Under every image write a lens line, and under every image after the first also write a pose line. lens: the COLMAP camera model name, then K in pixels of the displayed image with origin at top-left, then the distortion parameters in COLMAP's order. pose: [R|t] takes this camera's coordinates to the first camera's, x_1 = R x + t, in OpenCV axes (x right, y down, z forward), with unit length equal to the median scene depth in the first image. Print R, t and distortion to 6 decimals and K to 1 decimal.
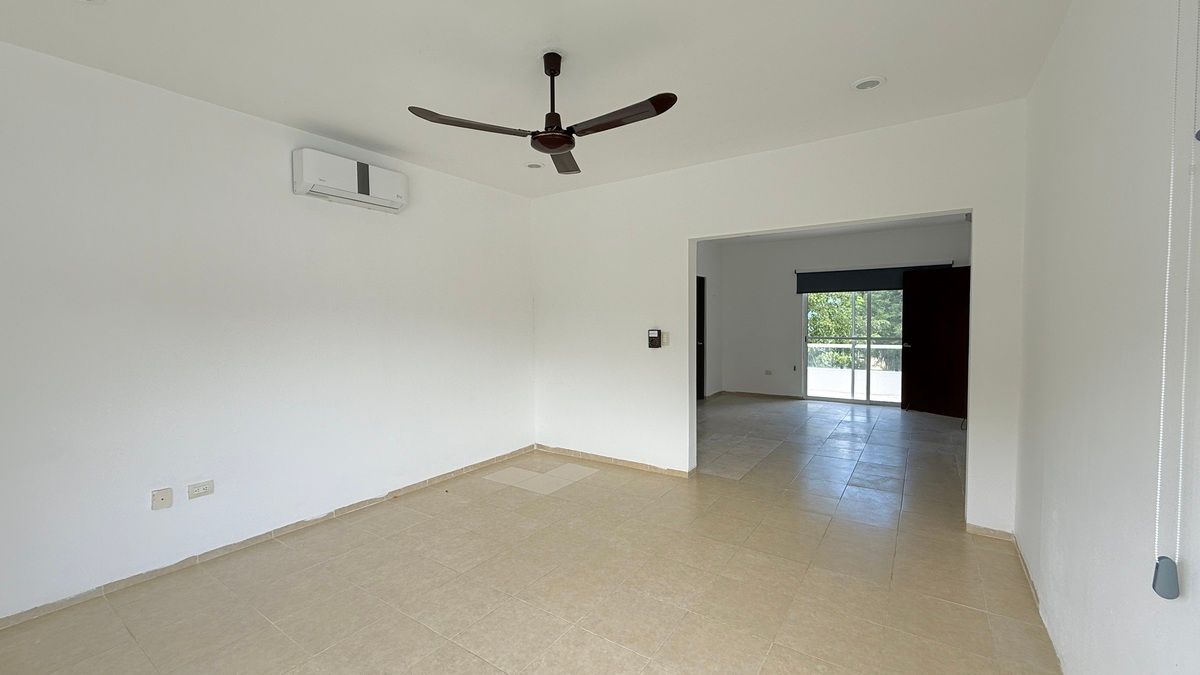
lens RADIAL K [[475.8, 0, 594.6], [0, 475.8, 332.4], [0, 0, 1]] dist [-0.000532, 0.000002]
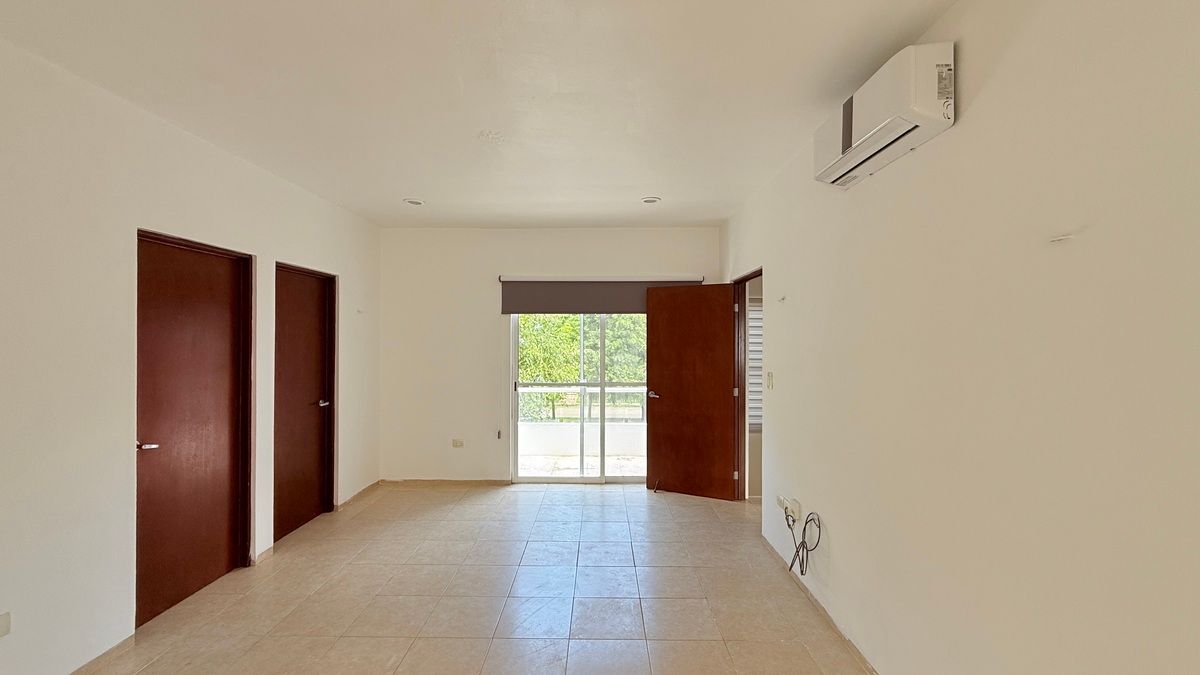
lens RADIAL K [[475.8, 0, 596.7], [0, 475.8, 335.6], [0, 0, 1]] dist [-0.000532, 0.000002]
pose [[0.824674, 0.012372, 0.565473, 0.183269], [0.011564, 0.999183, -0.038727, -0.028958], [-0.565490, 0.038476, 0.823857, 0.436093]]
